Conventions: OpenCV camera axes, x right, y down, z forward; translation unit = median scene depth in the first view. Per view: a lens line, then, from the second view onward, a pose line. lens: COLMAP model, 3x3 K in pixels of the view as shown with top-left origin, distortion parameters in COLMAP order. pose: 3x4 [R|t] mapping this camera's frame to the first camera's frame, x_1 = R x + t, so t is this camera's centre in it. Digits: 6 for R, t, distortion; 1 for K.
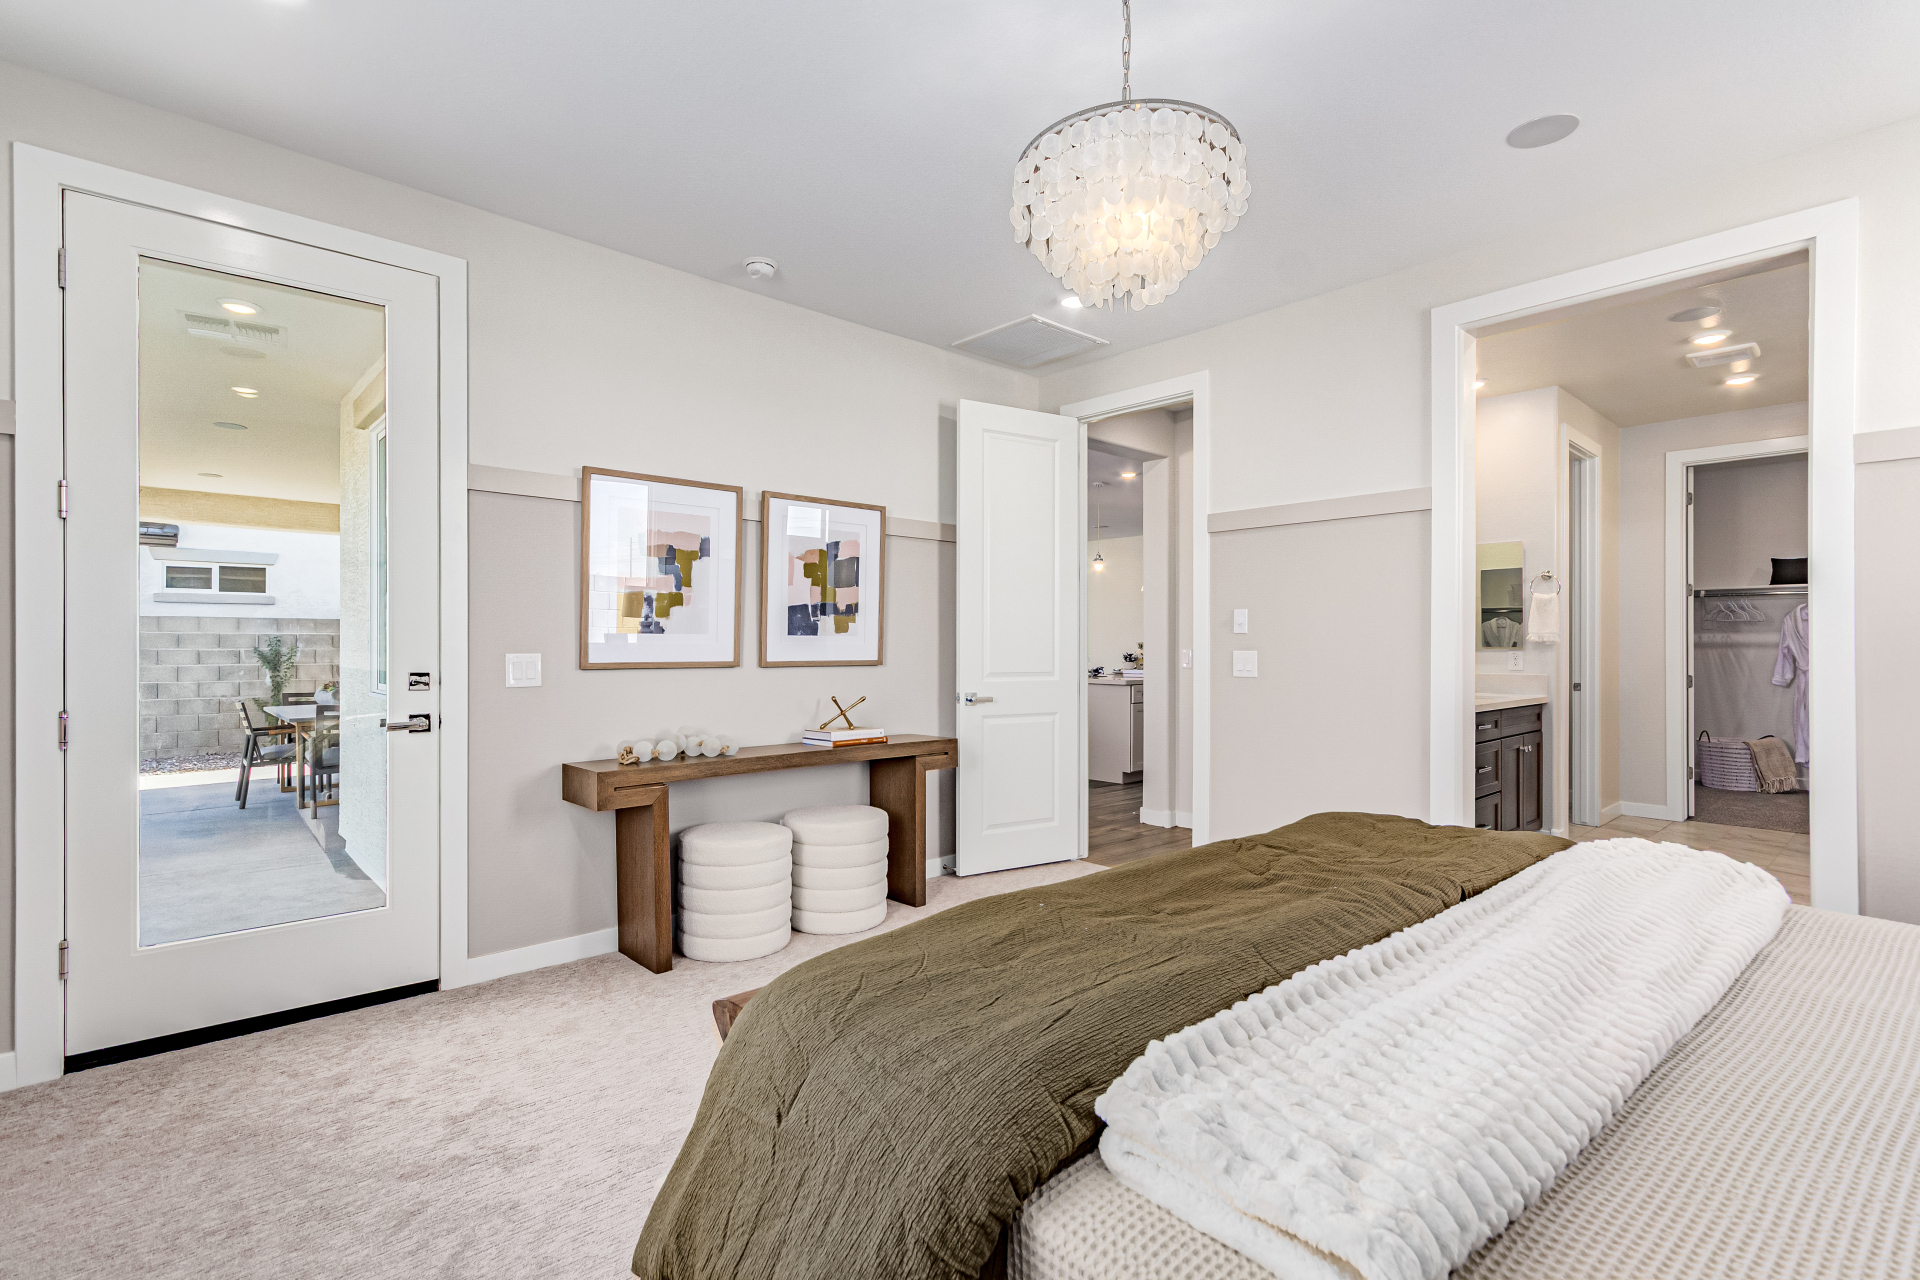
lens RADIAL K [[904.8, 0, 963.2], [0, 904.8, 650.4], [0, 0, 1]] dist [0.001489, 0.000040]
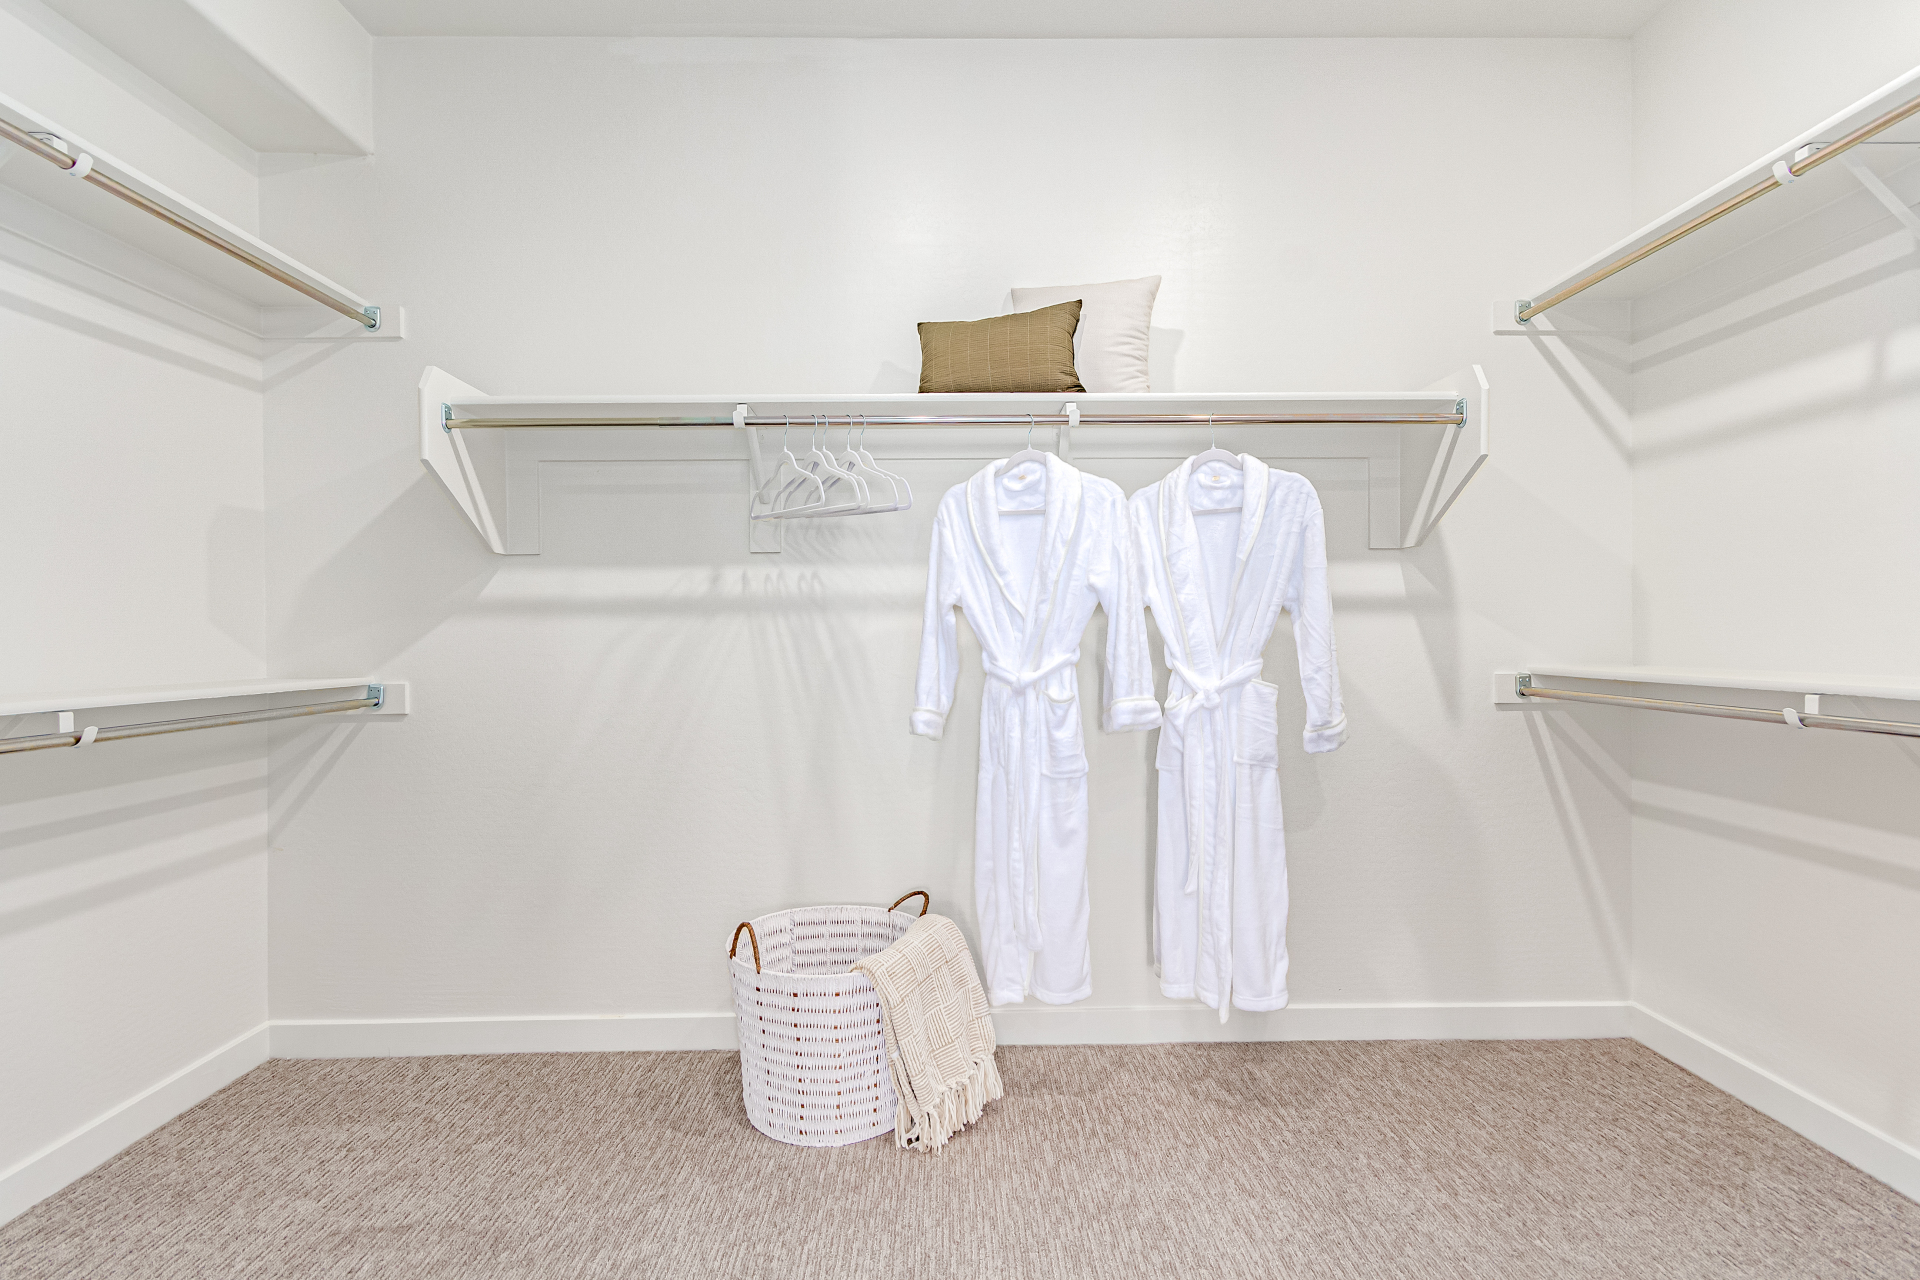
lens RADIAL K [[904.8, 0, 960.7], [0, 904.8, 637.4], [0, 0, 1]] dist [0.001489, 0.000040]
pose [[0.657740, -0.005337, 0.753226, 0.681783], [-0.002678, 0.999952, 0.009424, 0.004149], [-0.753240, -0.008216, 0.657694, 0.803036]]
